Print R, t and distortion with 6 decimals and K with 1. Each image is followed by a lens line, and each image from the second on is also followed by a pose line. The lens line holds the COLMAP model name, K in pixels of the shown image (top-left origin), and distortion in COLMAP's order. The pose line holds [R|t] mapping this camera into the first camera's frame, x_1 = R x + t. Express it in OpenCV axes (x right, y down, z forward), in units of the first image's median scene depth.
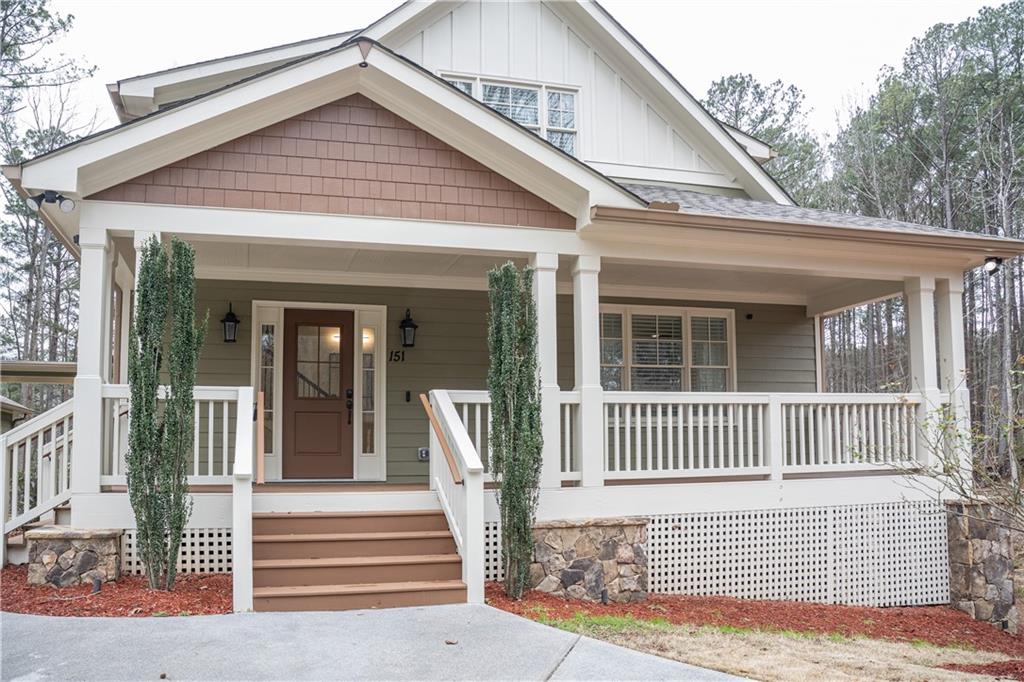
lens RADIAL K [[802.1, 0, 514.3], [0, 802.1, 417.3], [0, 0, 1]] dist [-0.089056, 0.006698]
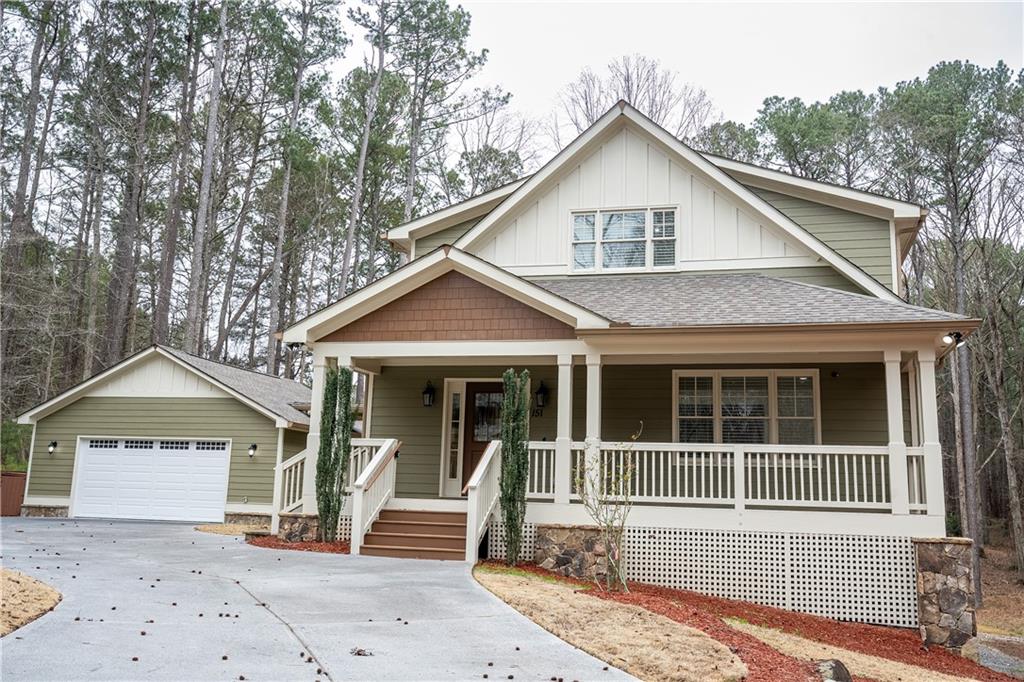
lens RADIAL K [[930.3, 0, 490.2], [0, 930.3, 300.3], [0, 0, 1]] dist [0.006158, -0.004154]
pose [[0.864713, -0.058704, -0.498823, 0.821627], [-0.019255, 0.988542, -0.149715, -0.029430], [0.501896, 0.139065, 0.853675, -0.663335]]
